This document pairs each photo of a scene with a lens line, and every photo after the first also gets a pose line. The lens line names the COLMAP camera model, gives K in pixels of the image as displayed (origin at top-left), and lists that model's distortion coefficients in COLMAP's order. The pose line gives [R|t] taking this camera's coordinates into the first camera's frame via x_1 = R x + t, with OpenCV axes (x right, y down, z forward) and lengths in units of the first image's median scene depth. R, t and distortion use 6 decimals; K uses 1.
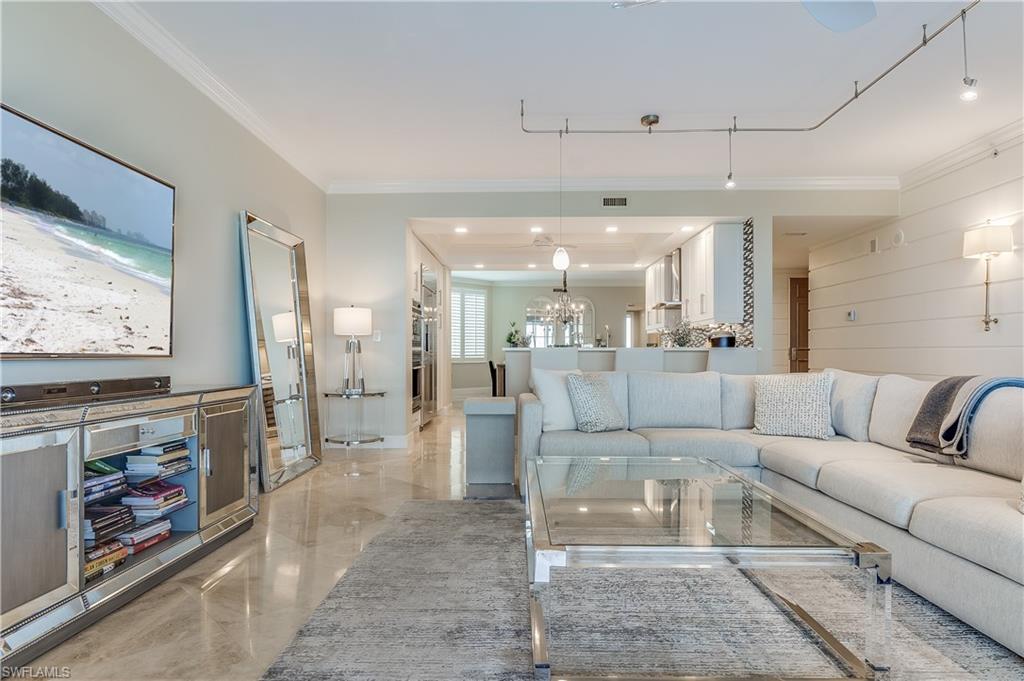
lens RADIAL K [[575.2, 0, 508.6], [0, 575.2, 349.2], [0, 0, 1]] dist [0.005096, 0.000030]
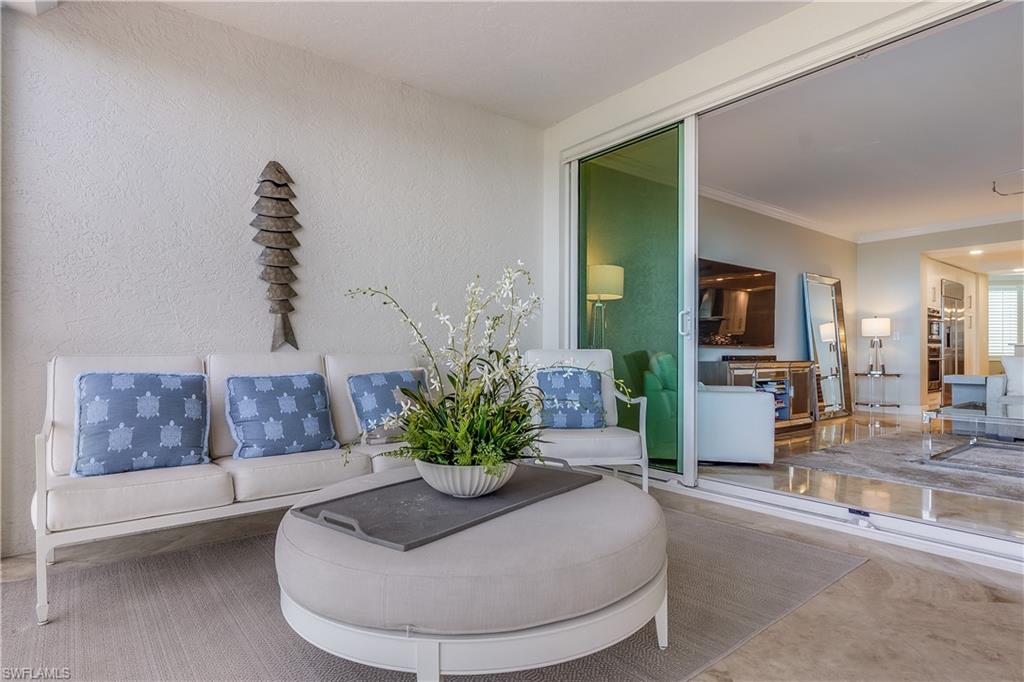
lens RADIAL K [[533.8, 0, 507.4], [0, 533.8, 348.4], [0, 0, 1]] dist [-0.001581, -0.000401]
pose [[0.615808, -0.001210, -0.787895, 0.232592], [-0.000448, 0.999998, -0.001886, 0.011040], [0.787896, 0.001514, 0.615806, -0.615251]]
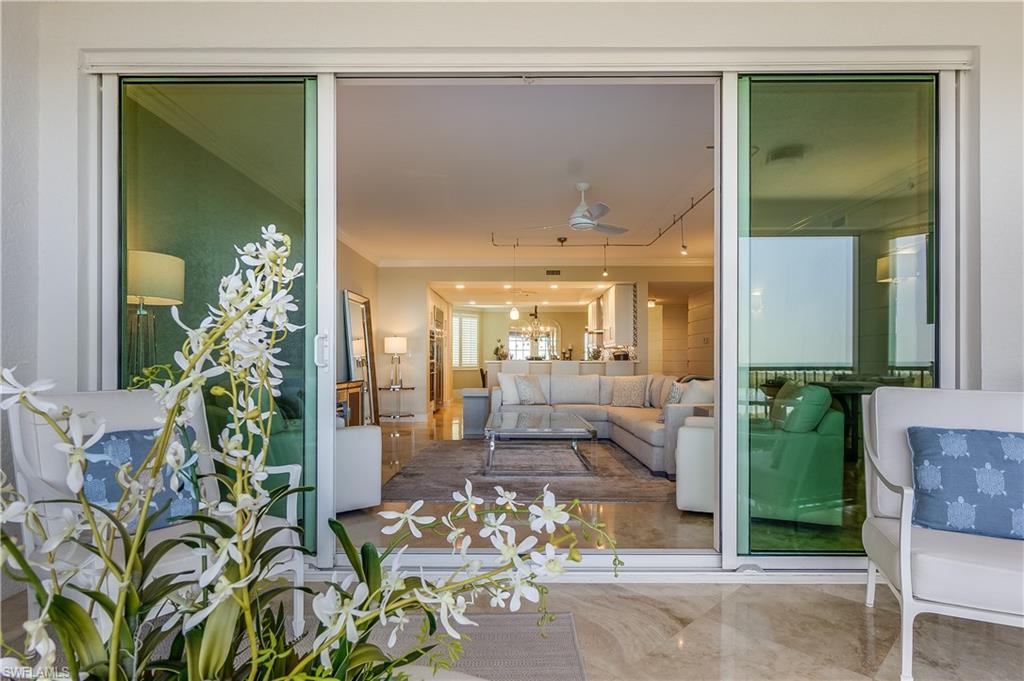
lens RADIAL K [[533.8, 0, 496.6], [0, 533.8, 357.2], [0, 0, 1]] dist [-0.001581, -0.000401]
pose [[0.999936, 0.000453, -0.011329, 0.038996], [-0.000460, 1.000000, -0.000605, -0.011849], [0.011329, 0.000610, 0.999936, -0.533739]]
